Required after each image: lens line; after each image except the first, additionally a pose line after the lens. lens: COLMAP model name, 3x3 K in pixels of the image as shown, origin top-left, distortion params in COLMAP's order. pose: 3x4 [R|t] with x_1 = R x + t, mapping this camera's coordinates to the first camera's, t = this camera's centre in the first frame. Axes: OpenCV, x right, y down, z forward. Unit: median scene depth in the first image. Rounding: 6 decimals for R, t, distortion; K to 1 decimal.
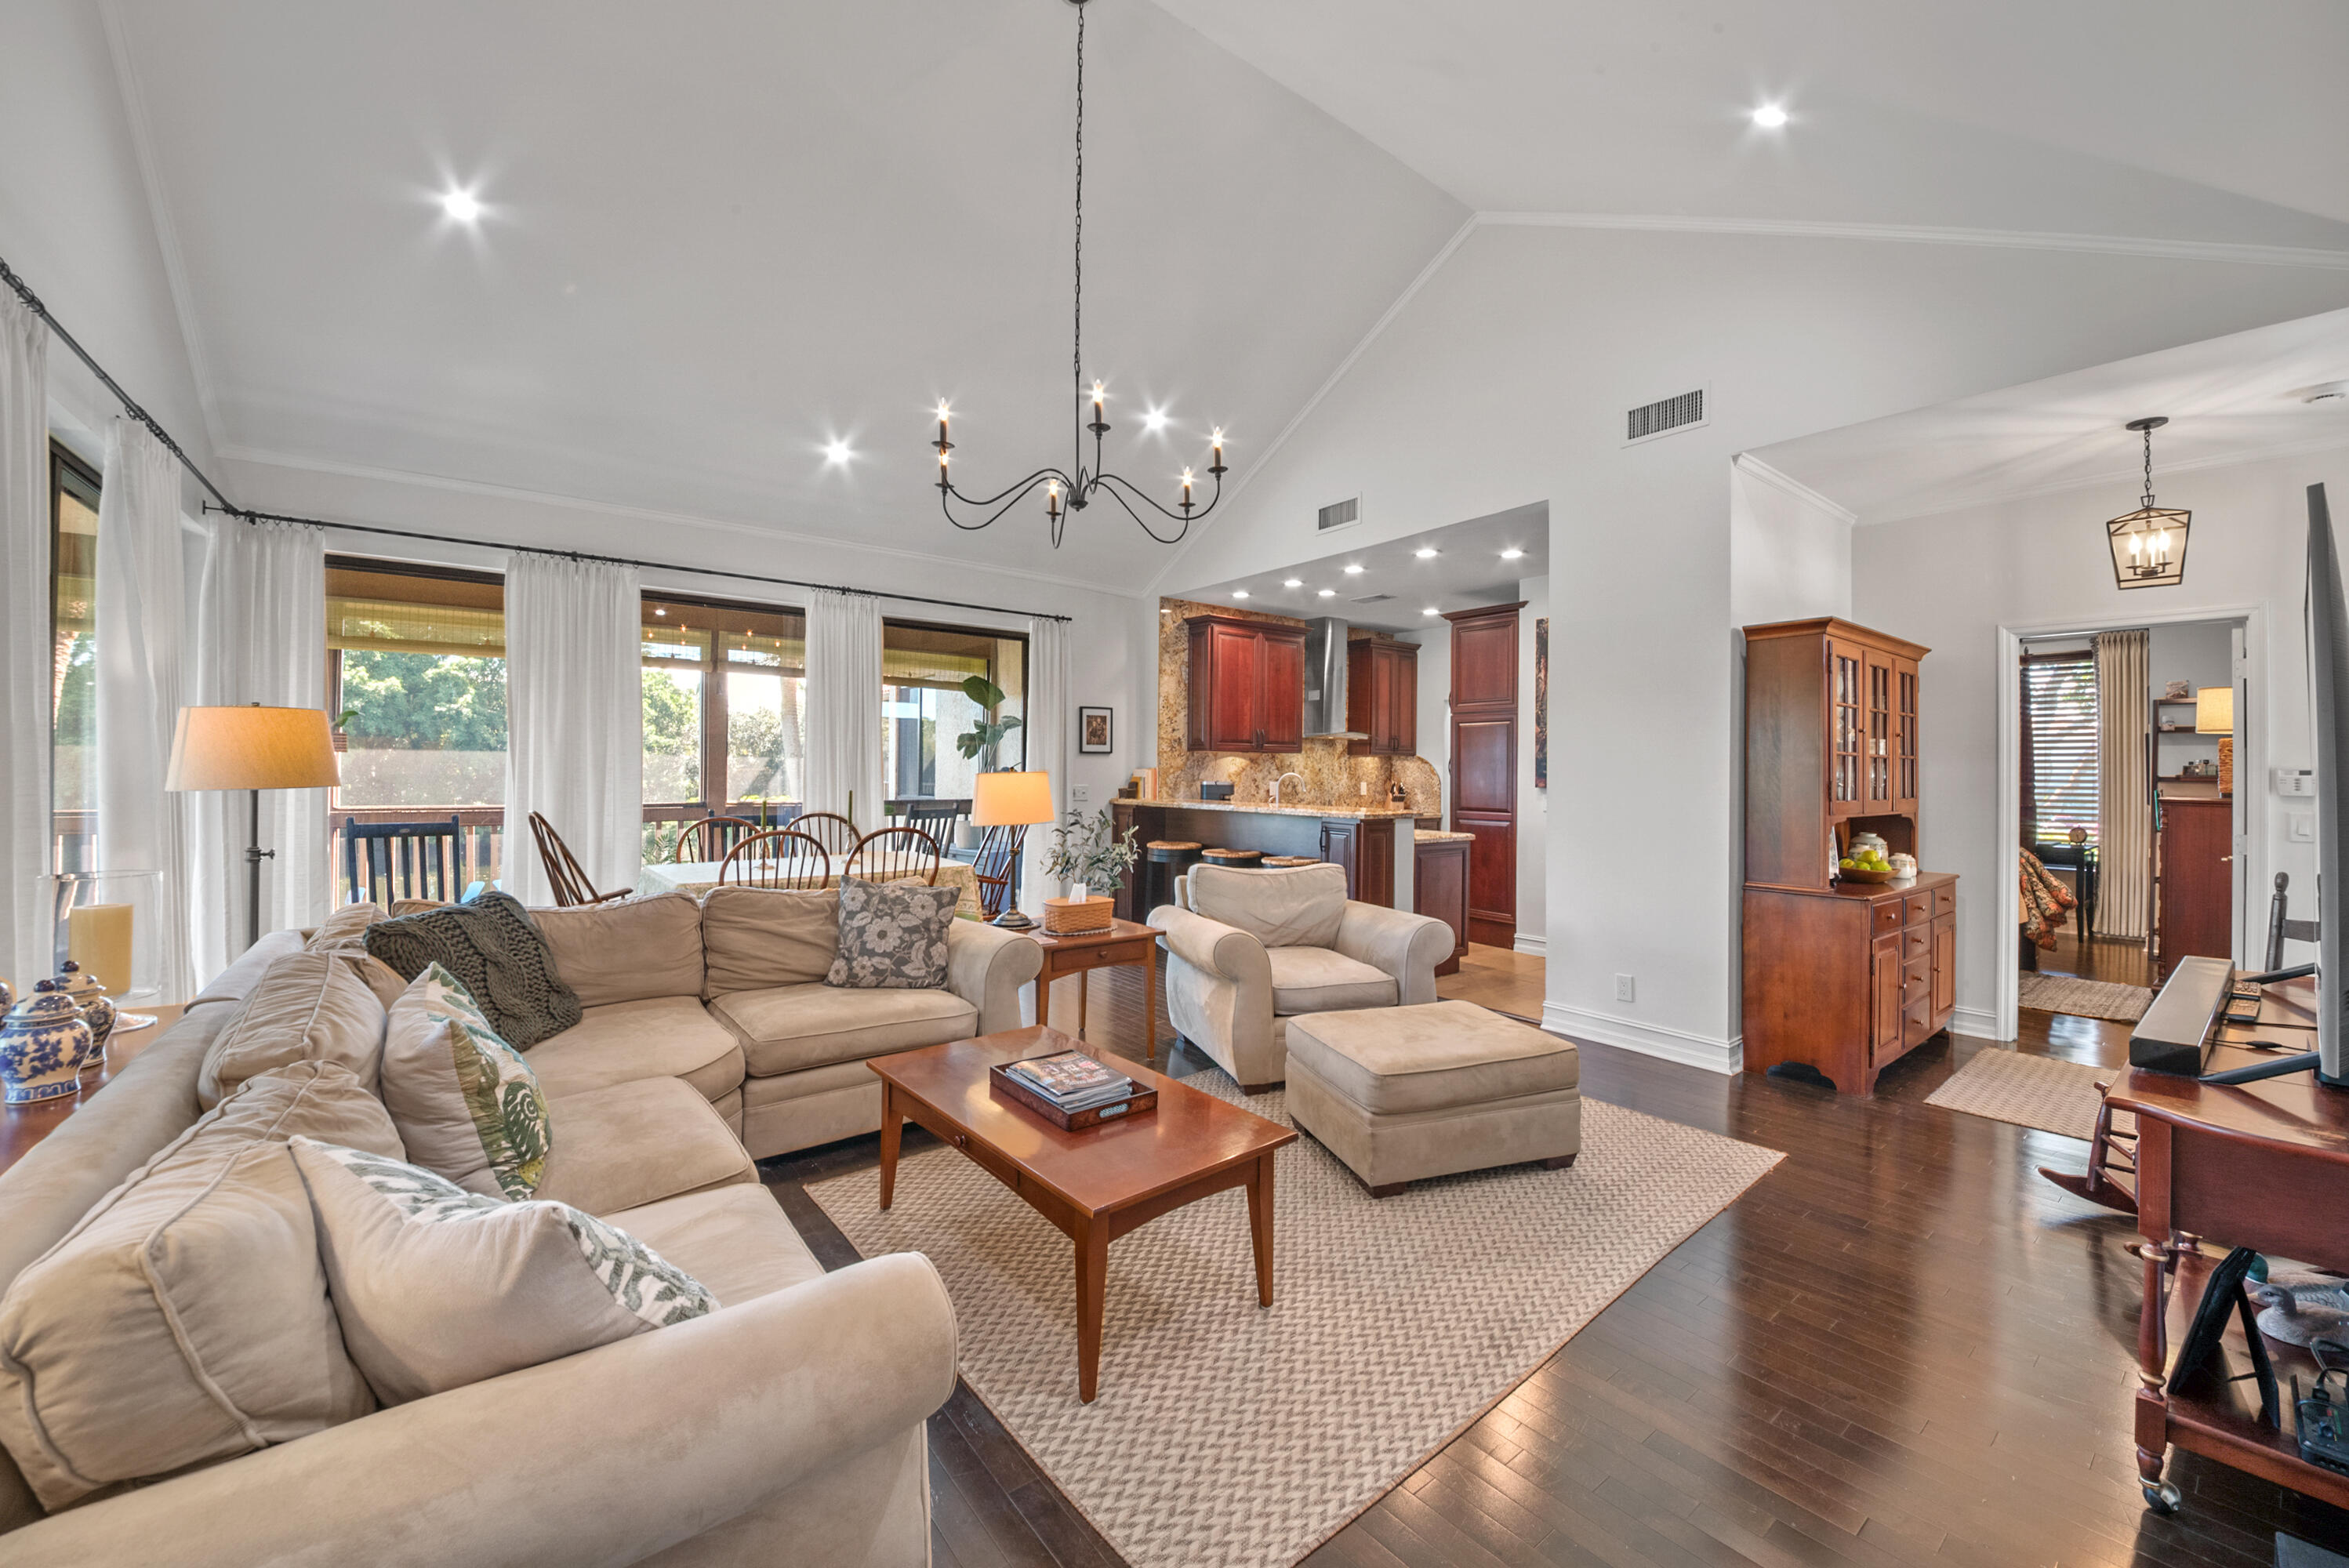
lens RADIAL K [[927.1, 0, 1182.6], [0, 927.1, 771.2], [0, 0, 1]] dist [-0.009280, -0.007121]
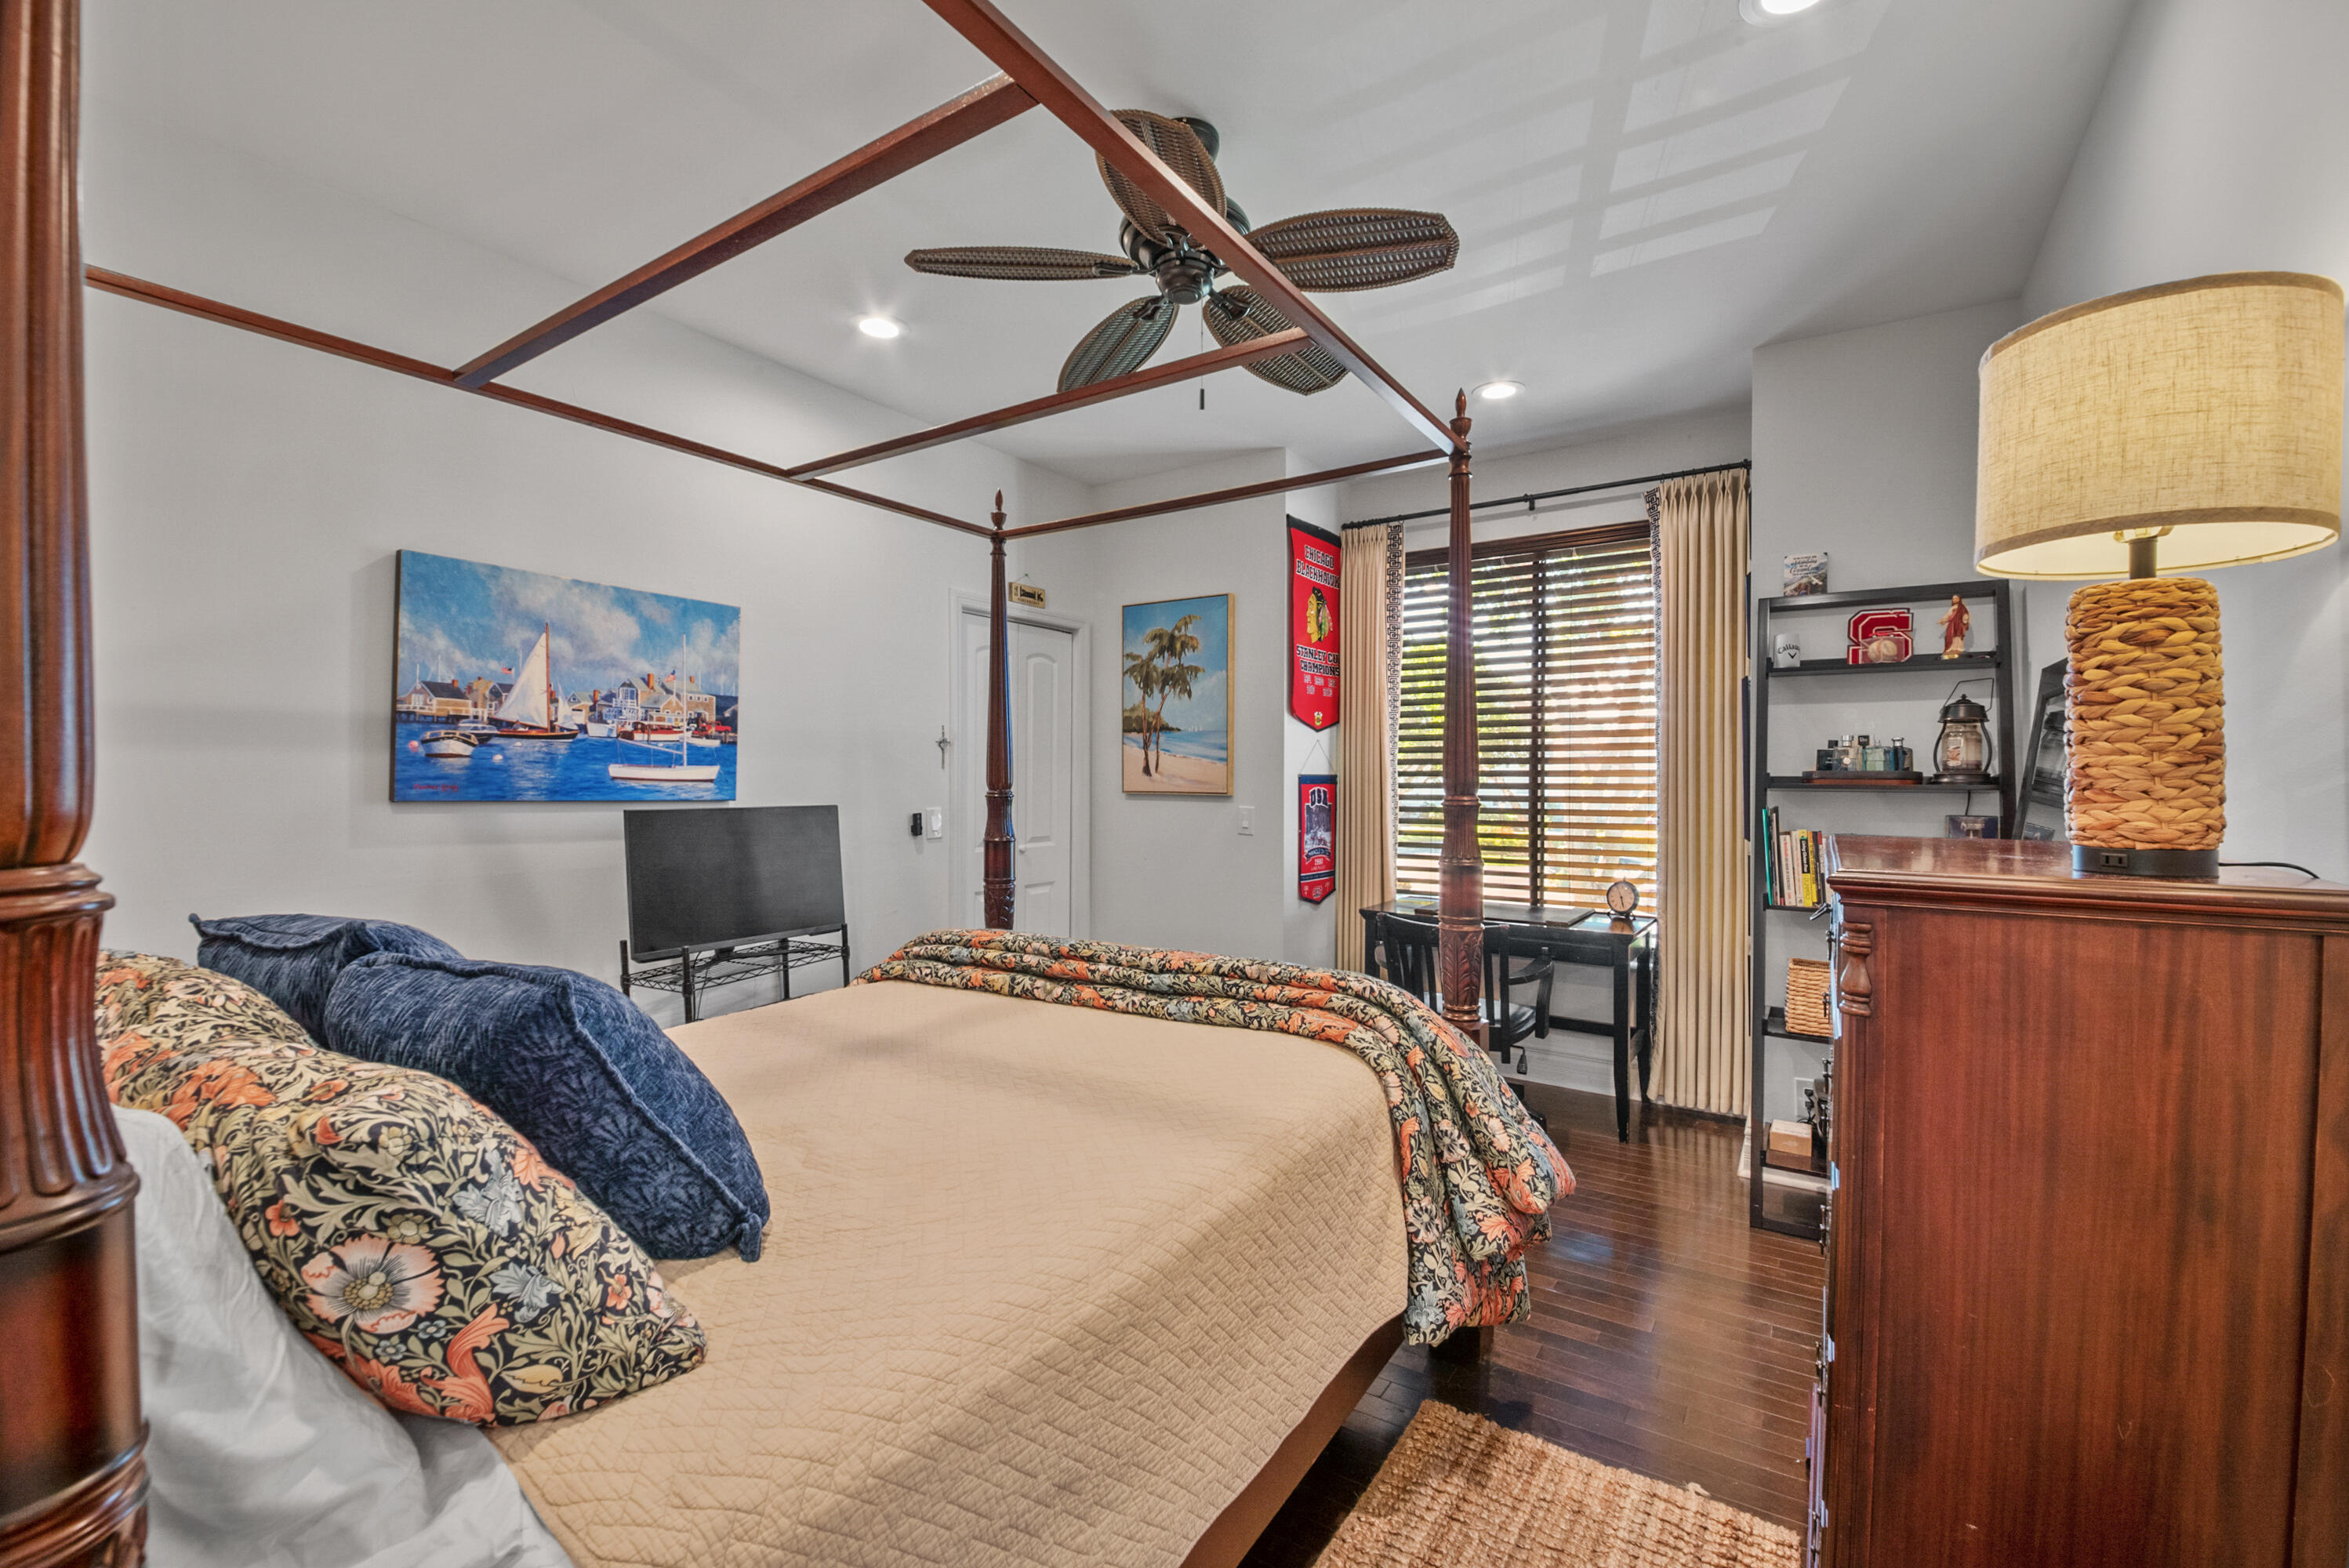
lens RADIAL K [[957.0, 0, 1179.4], [0, 957.0, 772.3], [0, 0, 1]] dist [-0.002136, -0.011101]
pose [[0.955113, 0.002004, 0.296236, 1.270341], [-0.002095, 0.999998, -0.000011, 0.009512], [-0.296235, -0.000610, 0.955115, 1.227753]]
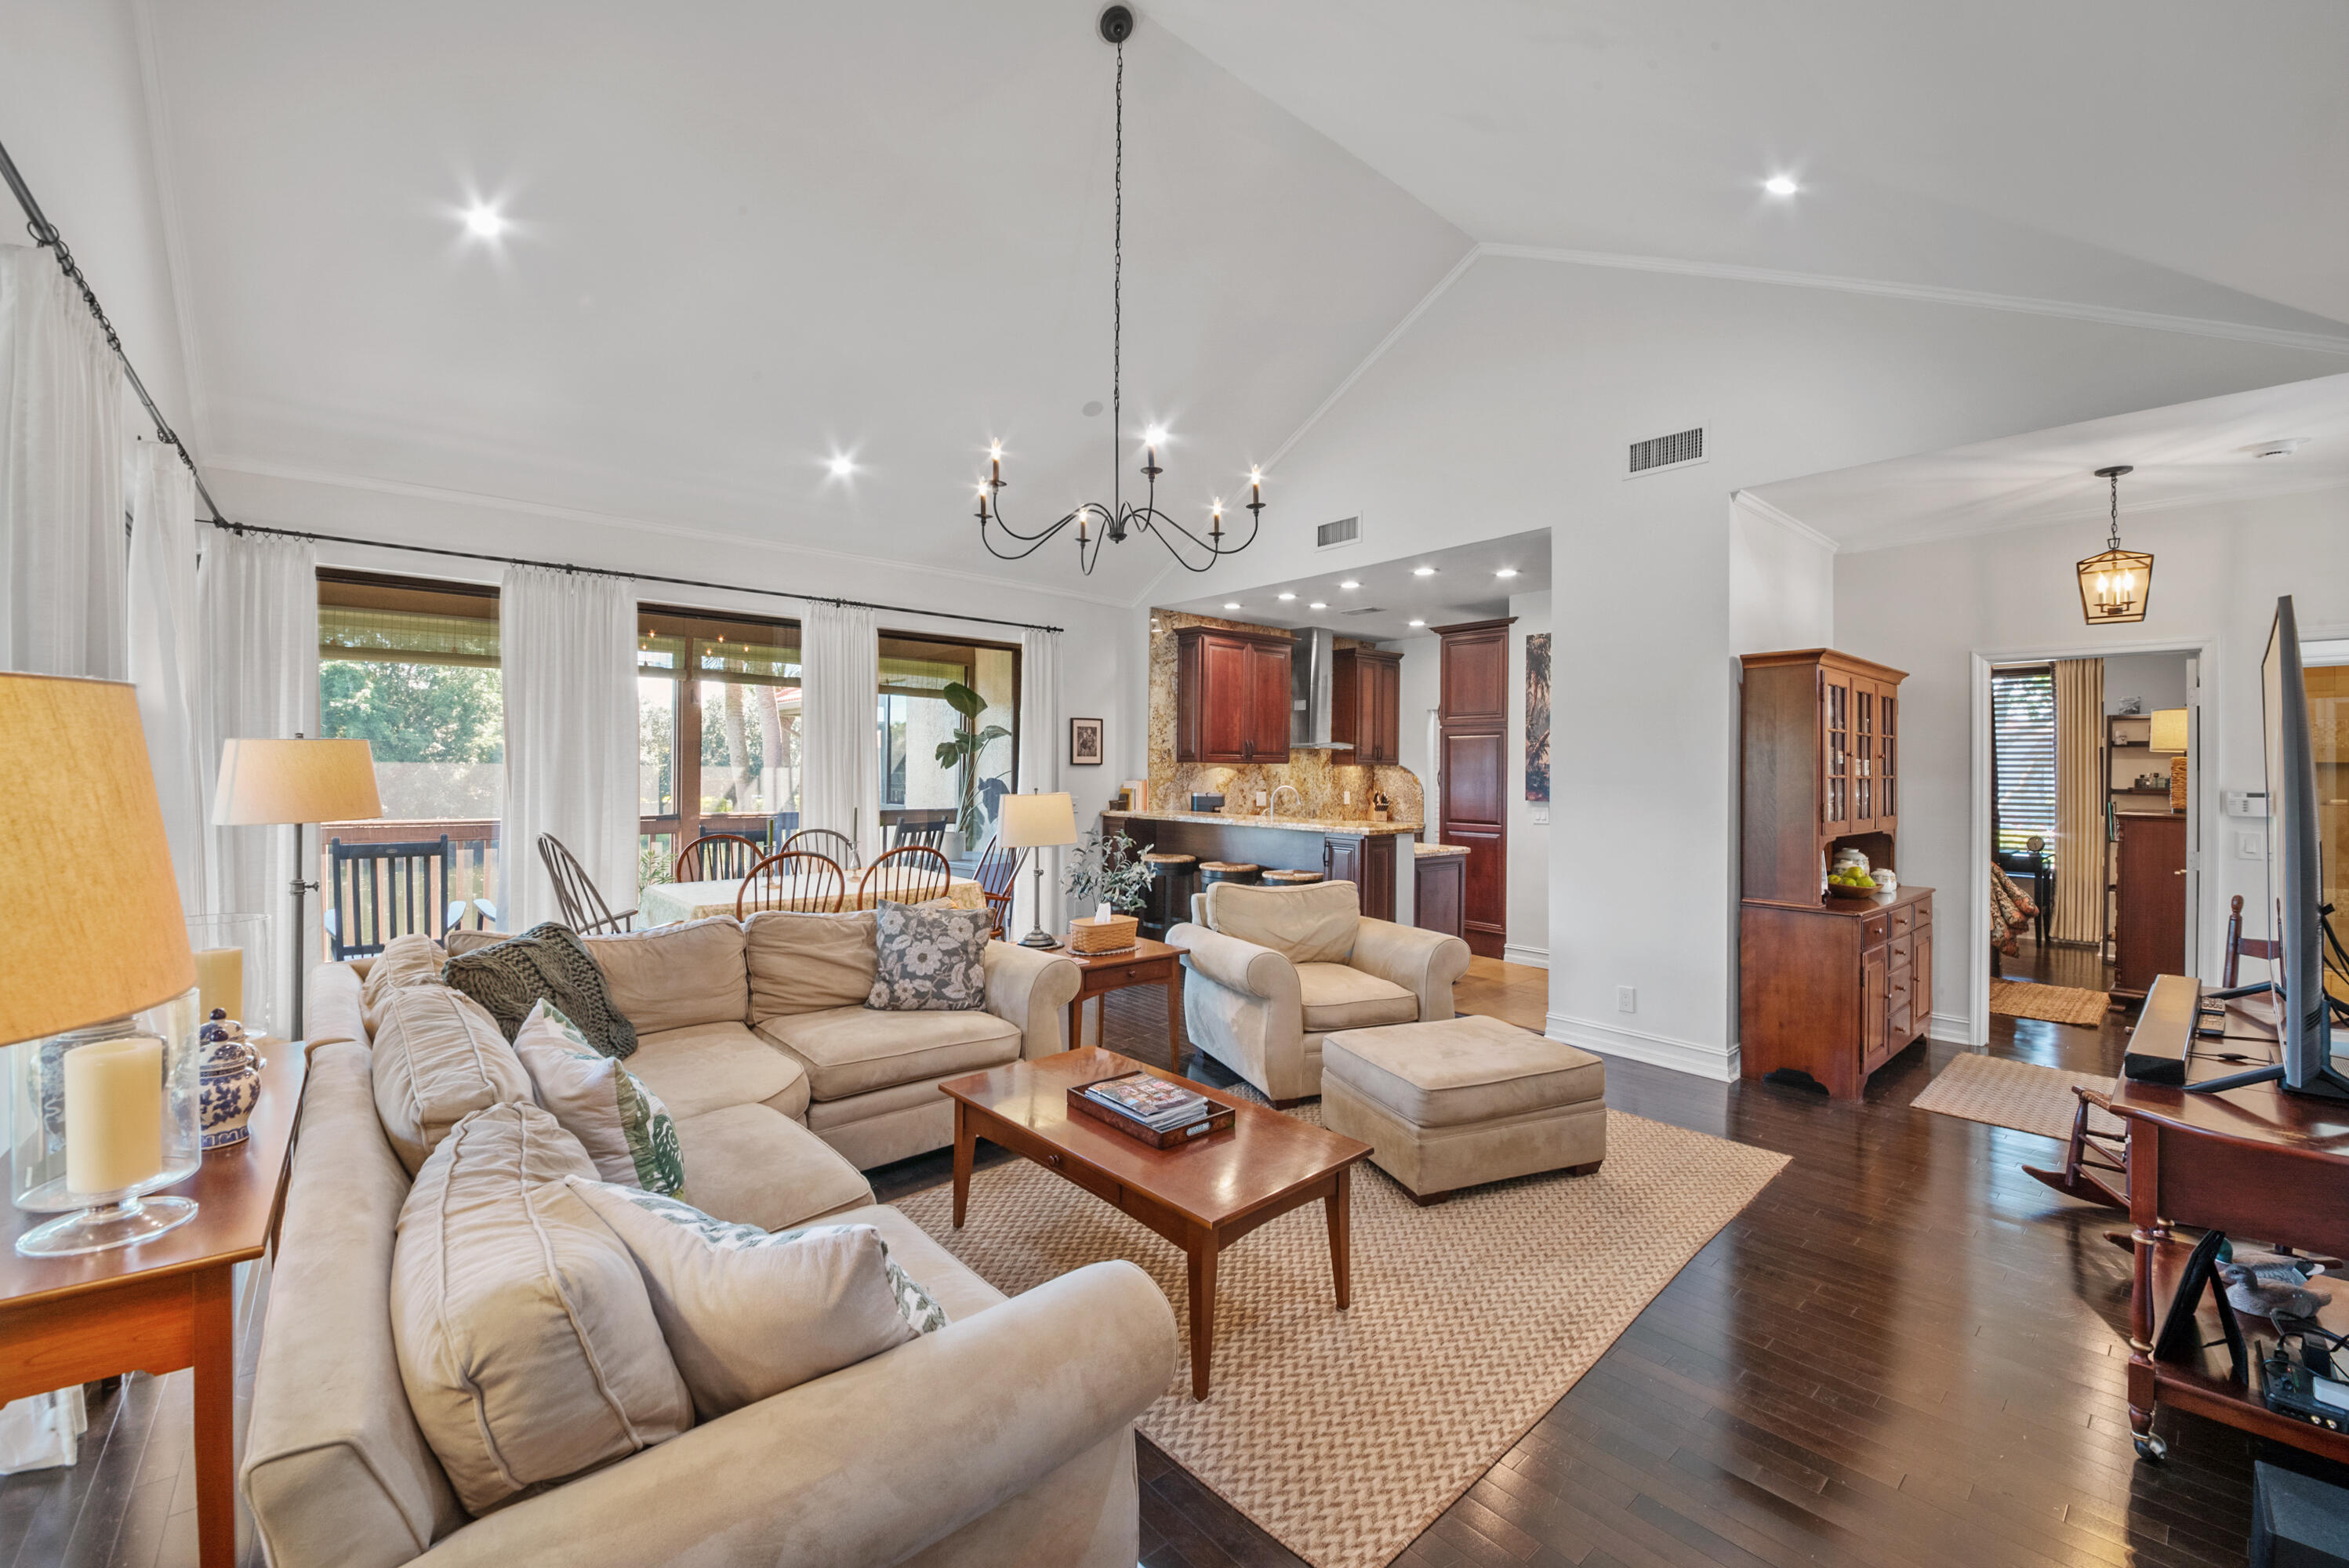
lens RADIAL K [[957.0, 0, 1179.4], [0, 957.0, 772.3], [0, 0, 1]] dist [-0.002136, -0.011101]
pose [[0.998788, -0.000106, 0.049211, -0.094736], [0.000001, 0.999998, 0.002131, -0.029031], [-0.049211, -0.002128, 0.998786, -0.061186]]
